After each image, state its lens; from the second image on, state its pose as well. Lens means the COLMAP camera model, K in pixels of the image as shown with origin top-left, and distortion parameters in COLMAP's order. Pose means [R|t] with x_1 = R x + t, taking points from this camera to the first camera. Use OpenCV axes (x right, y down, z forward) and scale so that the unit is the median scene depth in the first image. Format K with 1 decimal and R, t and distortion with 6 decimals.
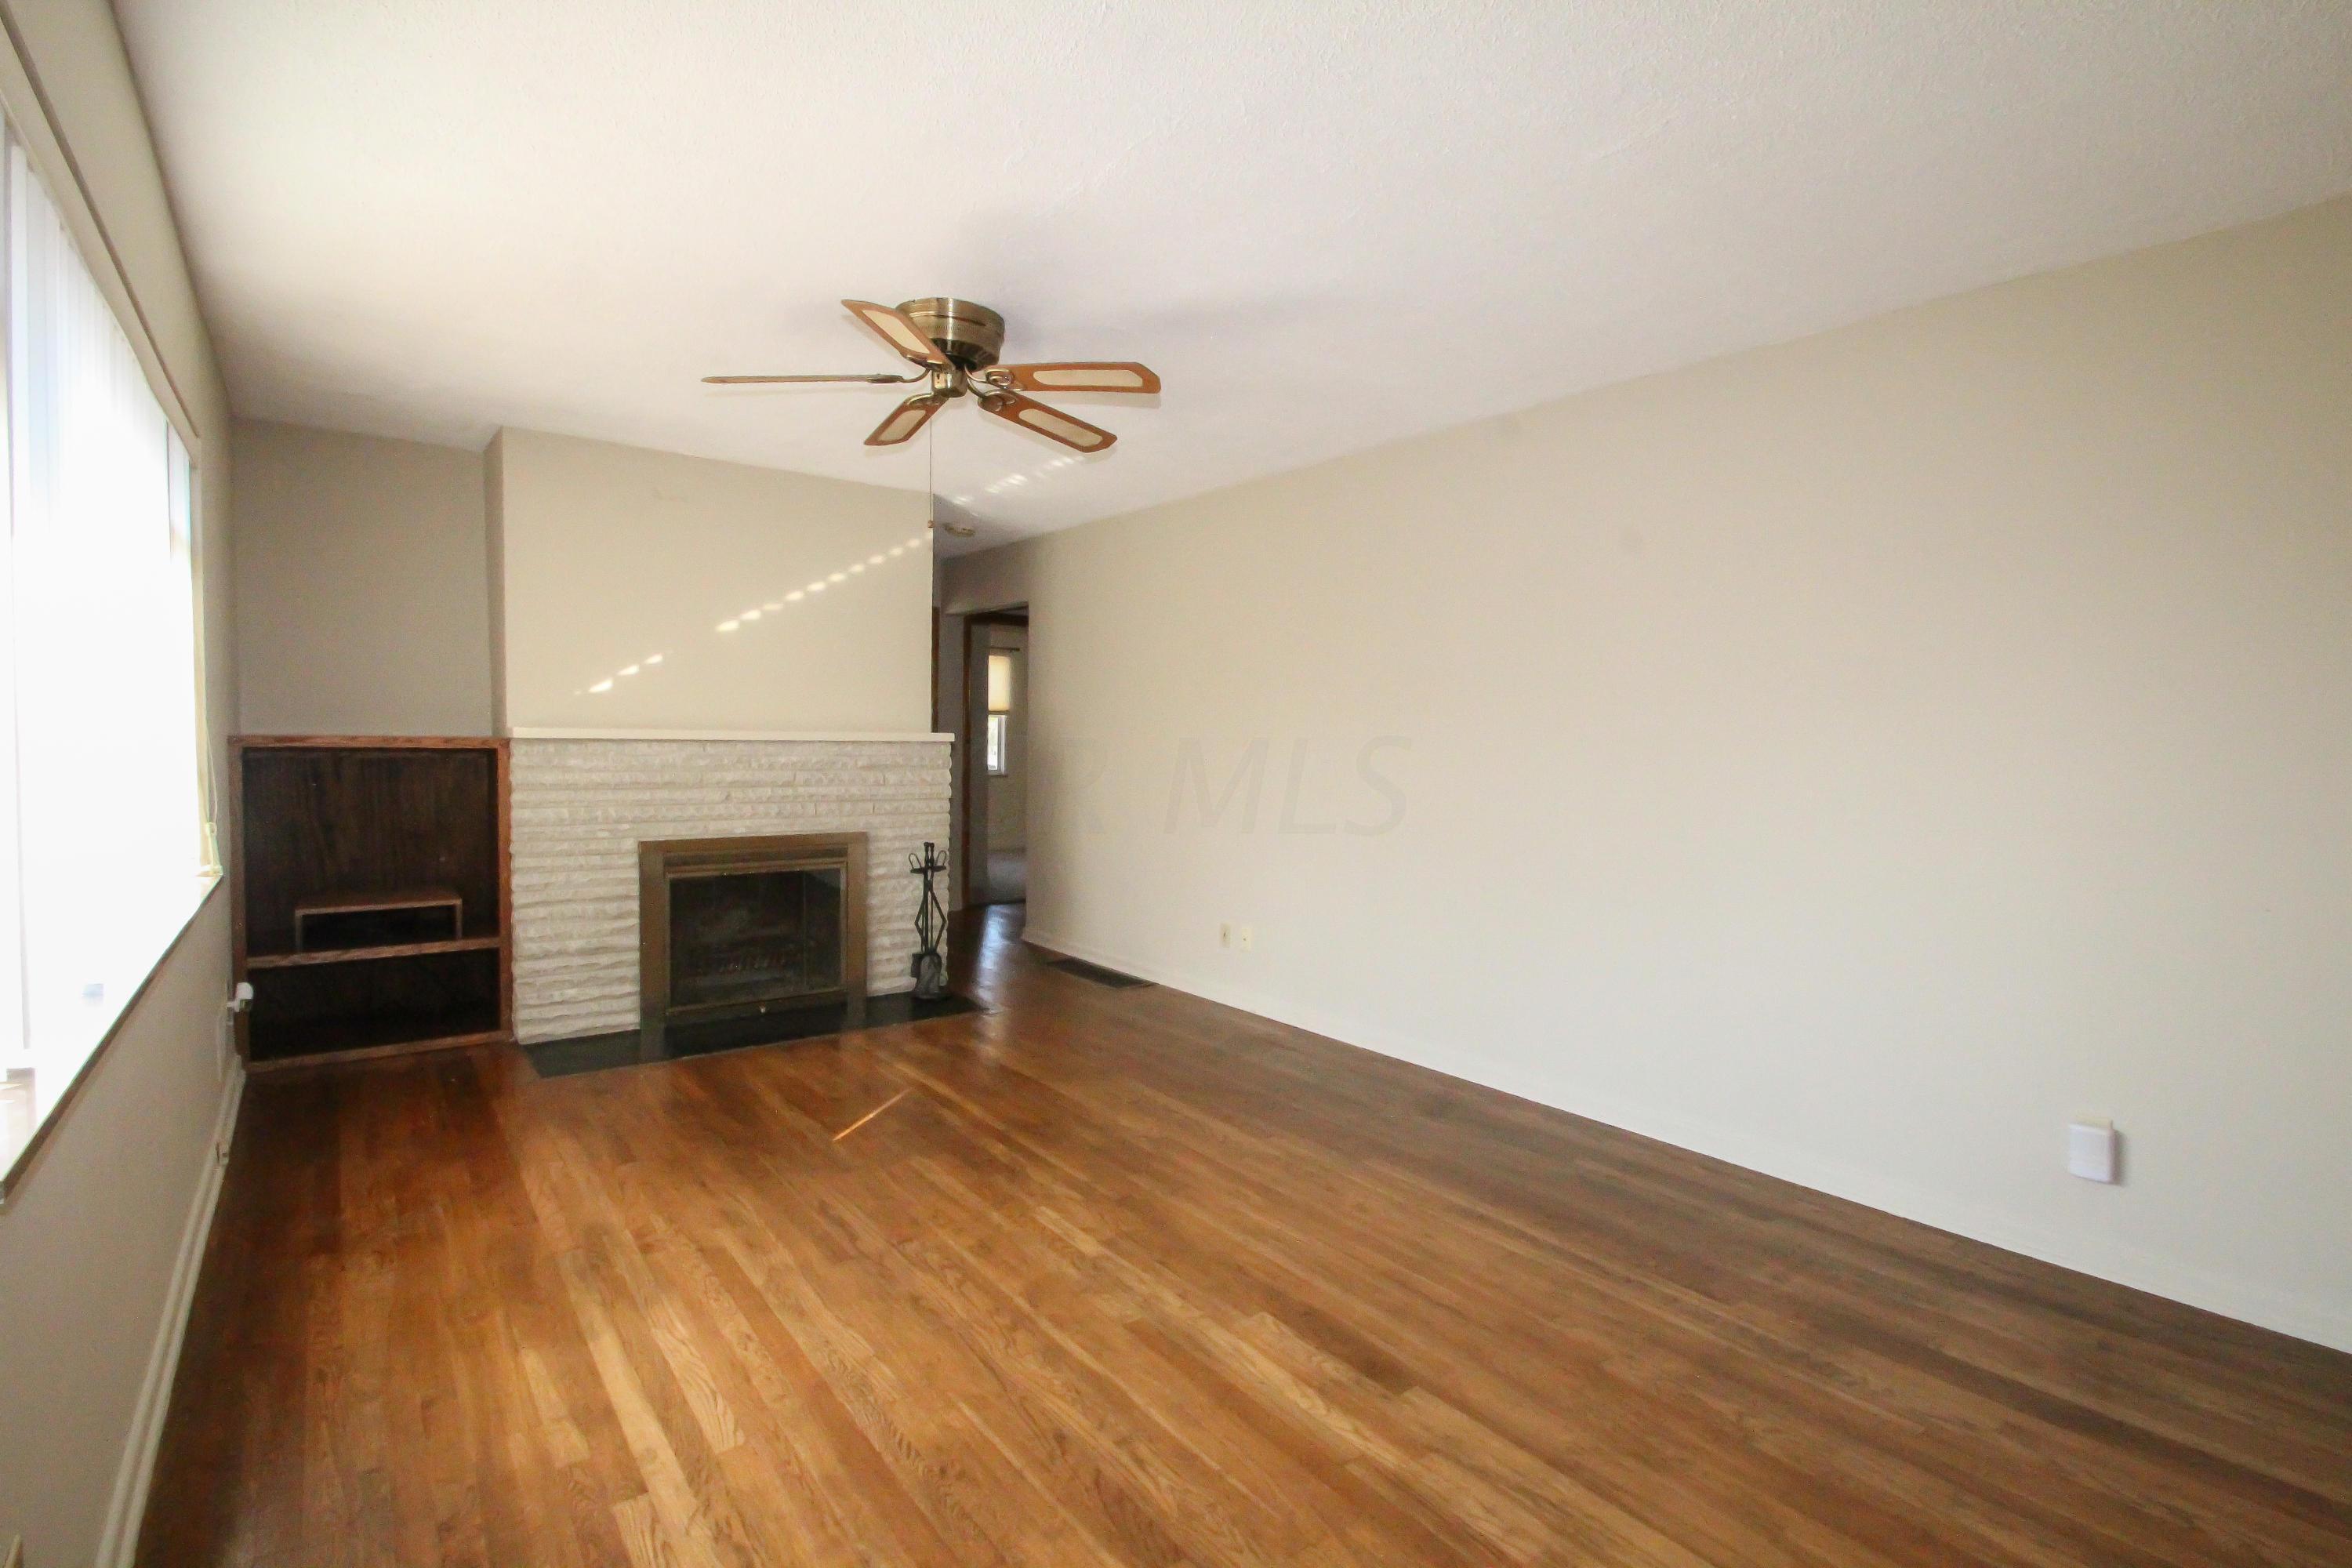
lens RADIAL K [[1097.1, 0, 1159.4], [0, 1097.1, 738.0], [0, 0, 1]] dist [0.001602, -0.000494]
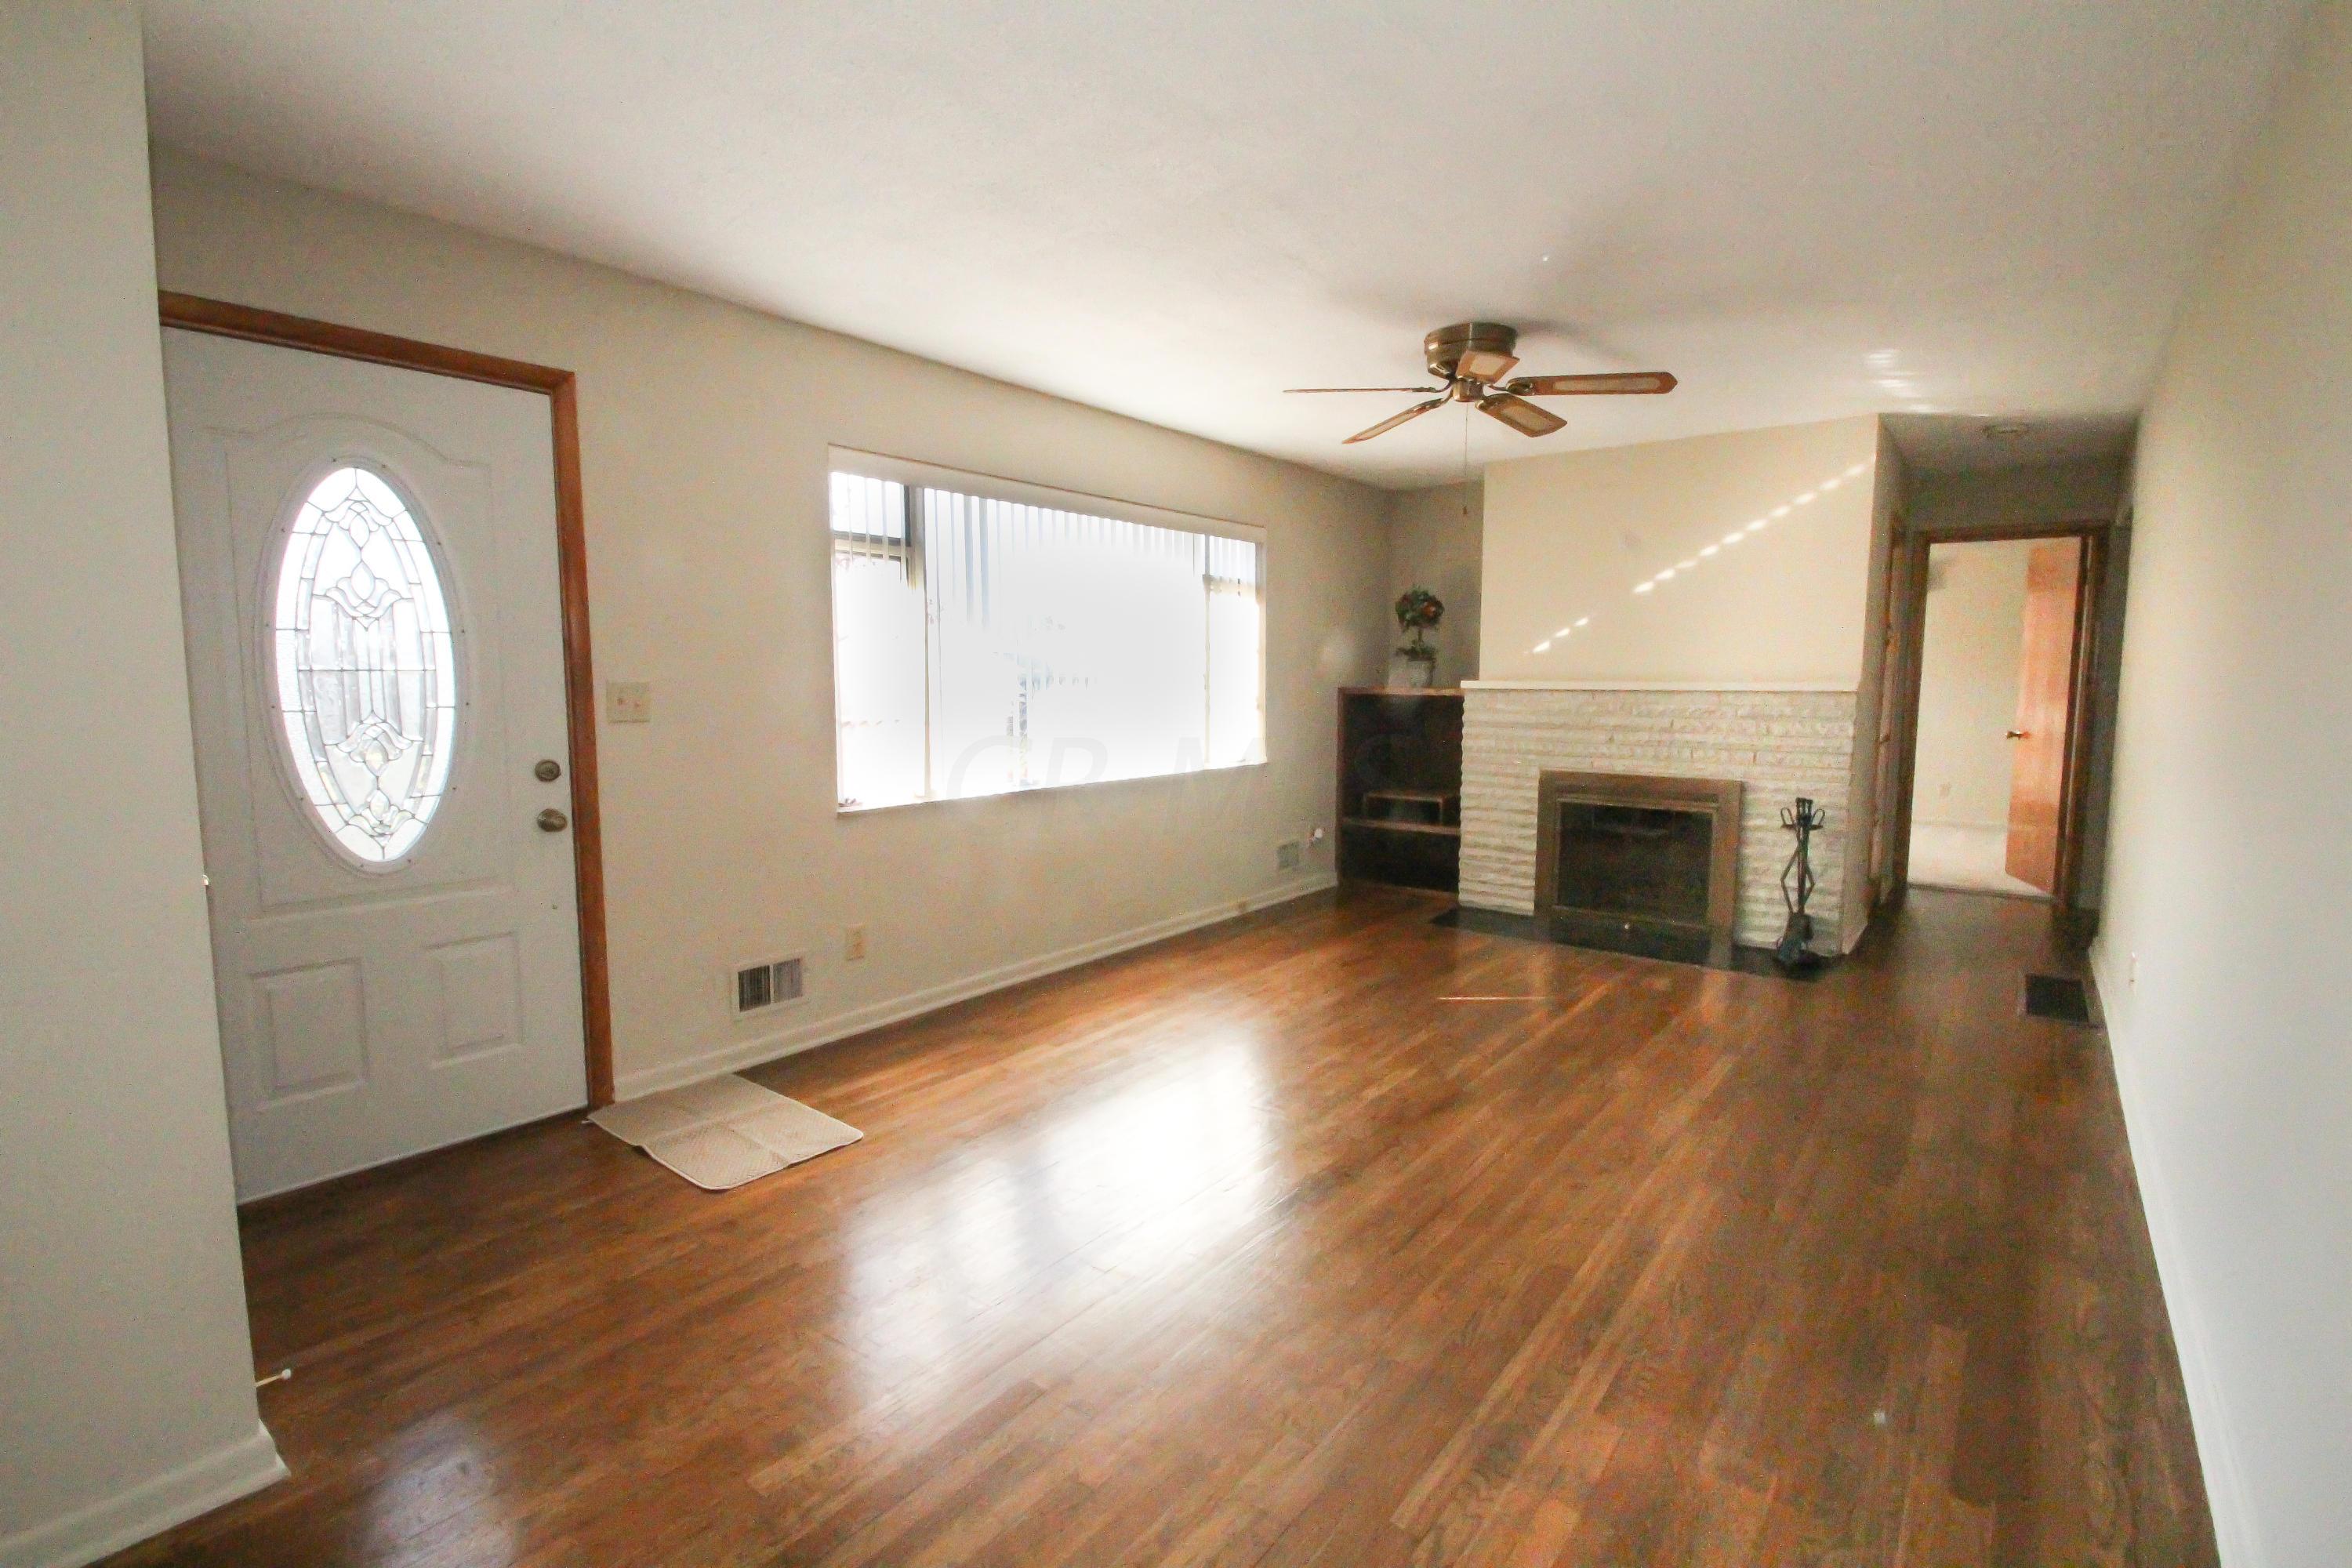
lens RADIAL K [[1077.0, 0, 1189.9], [0, 1077.0, 780.2], [0, 0, 1]] dist [0.001904, -0.009336]
pose [[0.266445, 0.081025, -0.960438, 0.612242], [0.000964, 0.996437, 0.084330, 0.001175], [0.963850, -0.023395, 0.265418, 0.282169]]
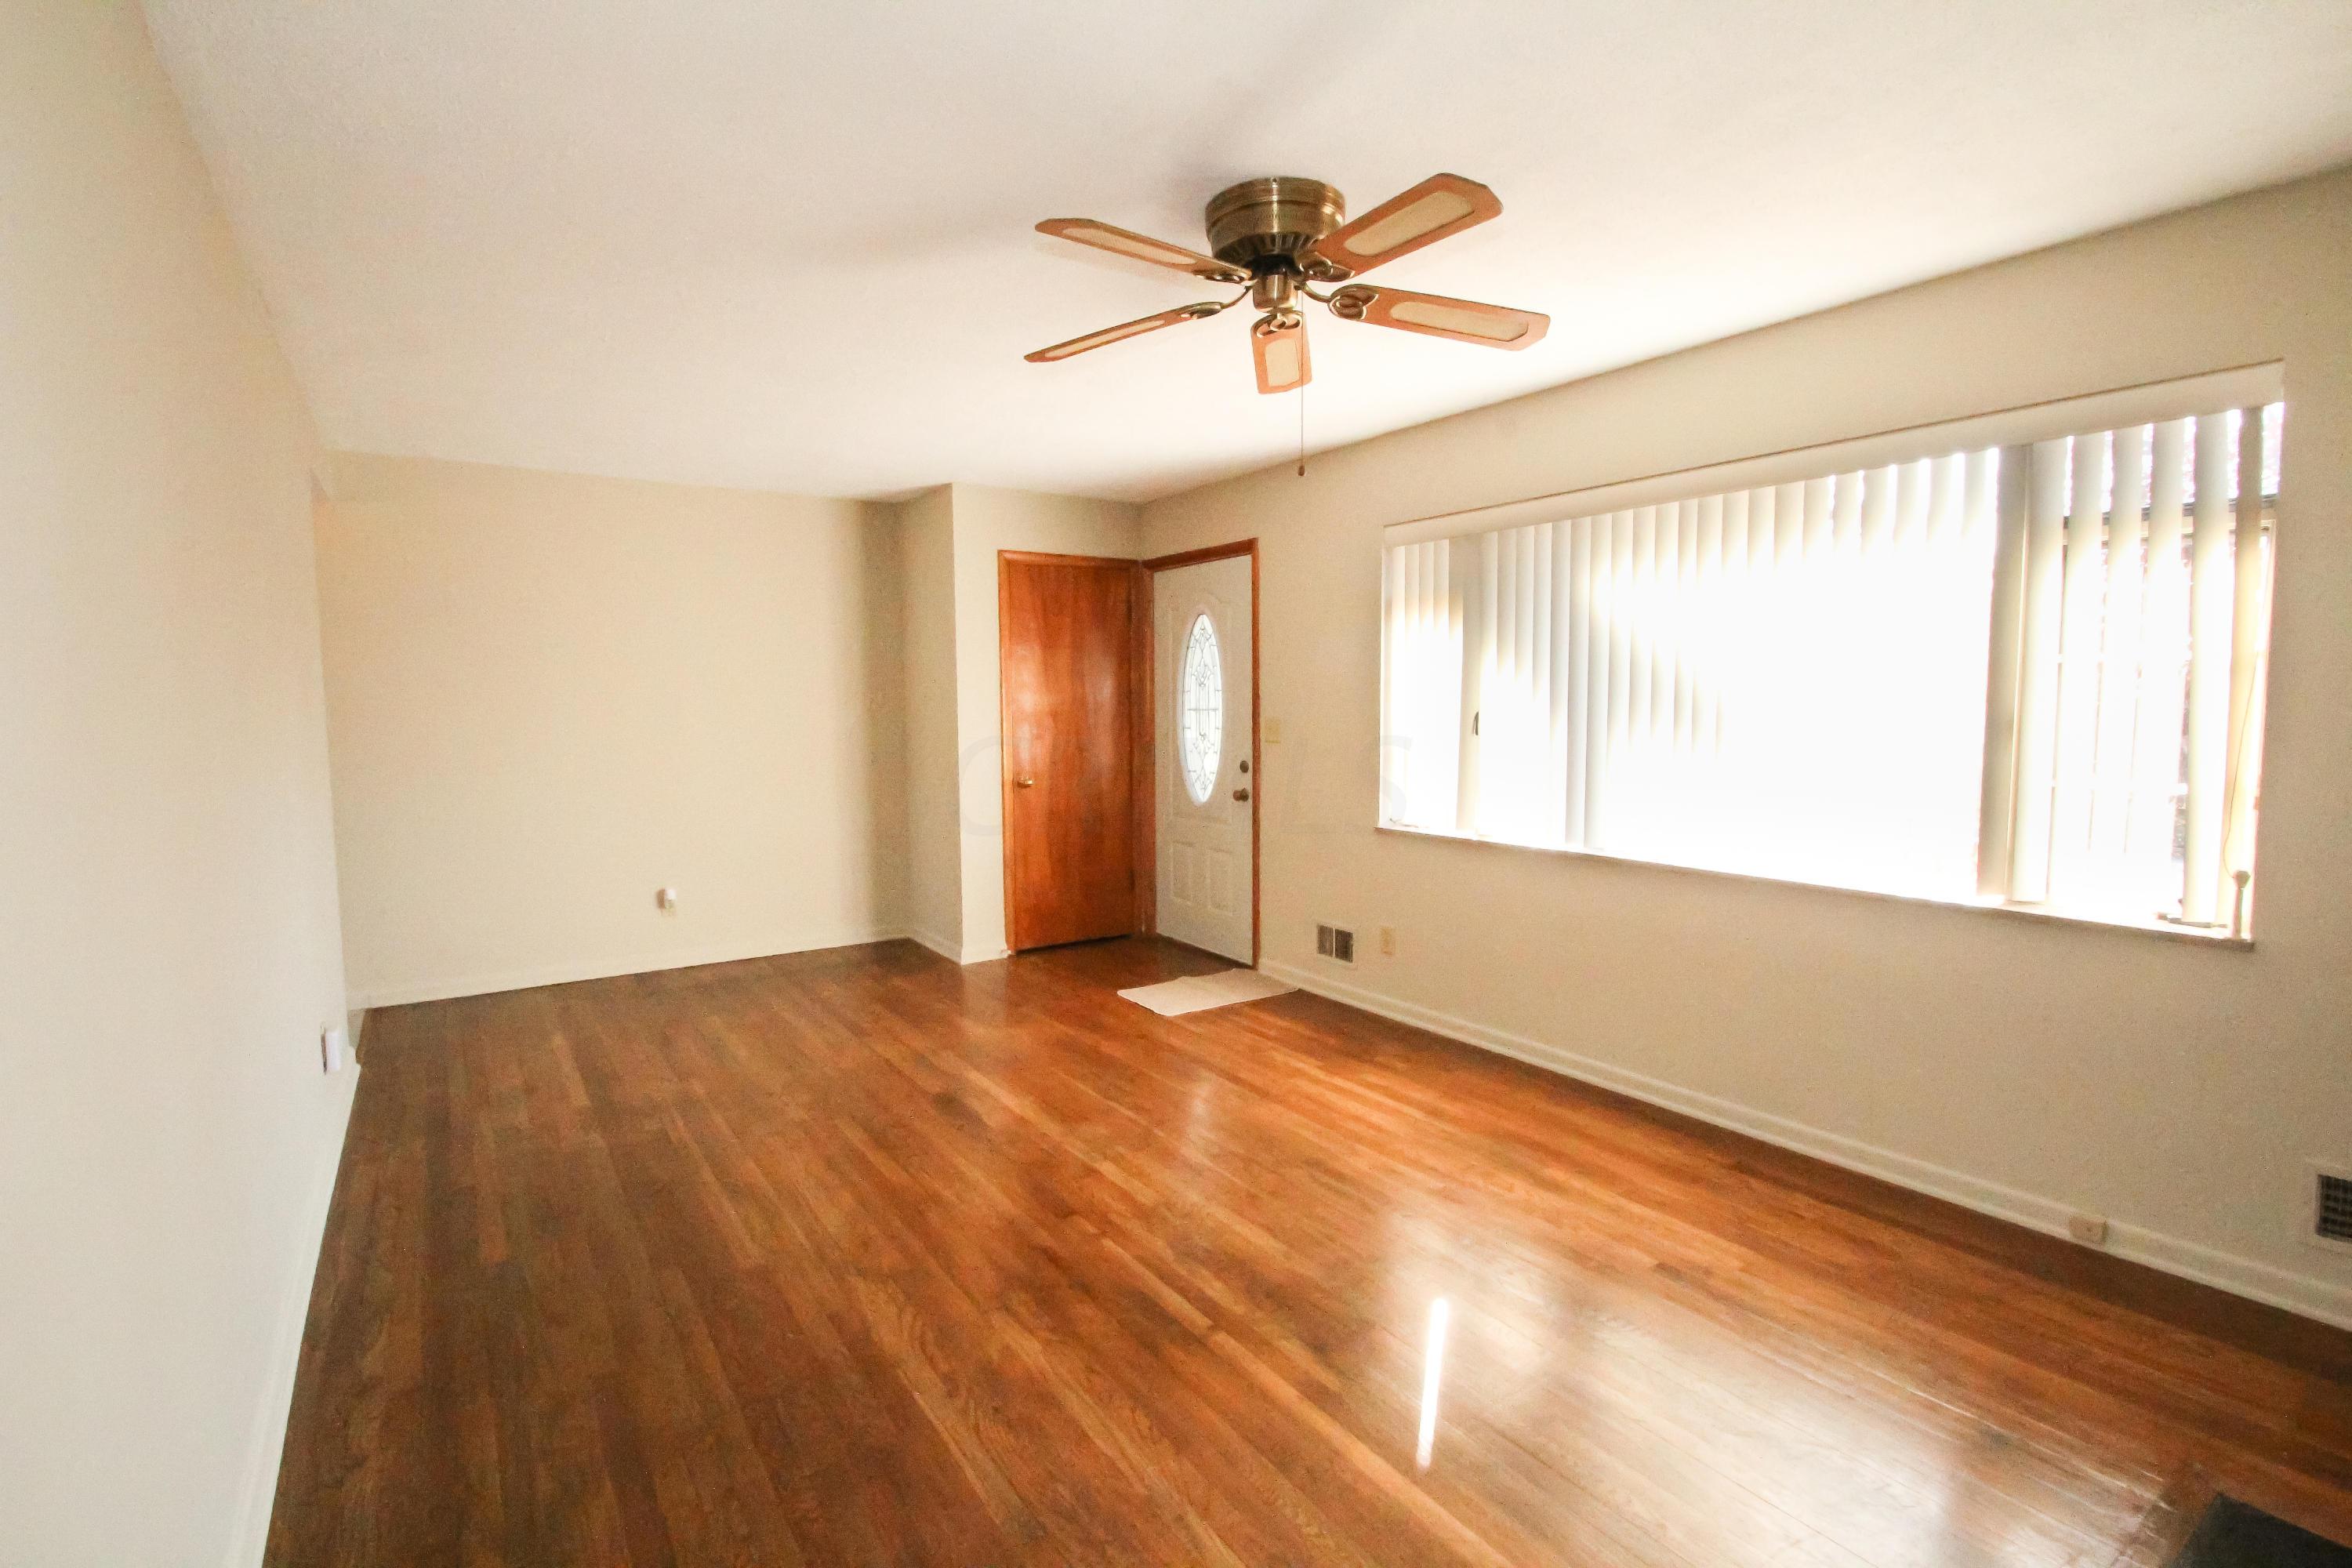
lens RADIAL K [[1077.0, 0, 1189.9], [0, 1077.0, 780.2], [0, 0, 1]] dist [0.001904, -0.009336]
pose [[-0.999425, -0.012557, 0.031494, -0.107830], [-0.010068, 0.996905, 0.077970, -0.025310], [-0.032375, 0.077608, -0.996458, 1.248134]]
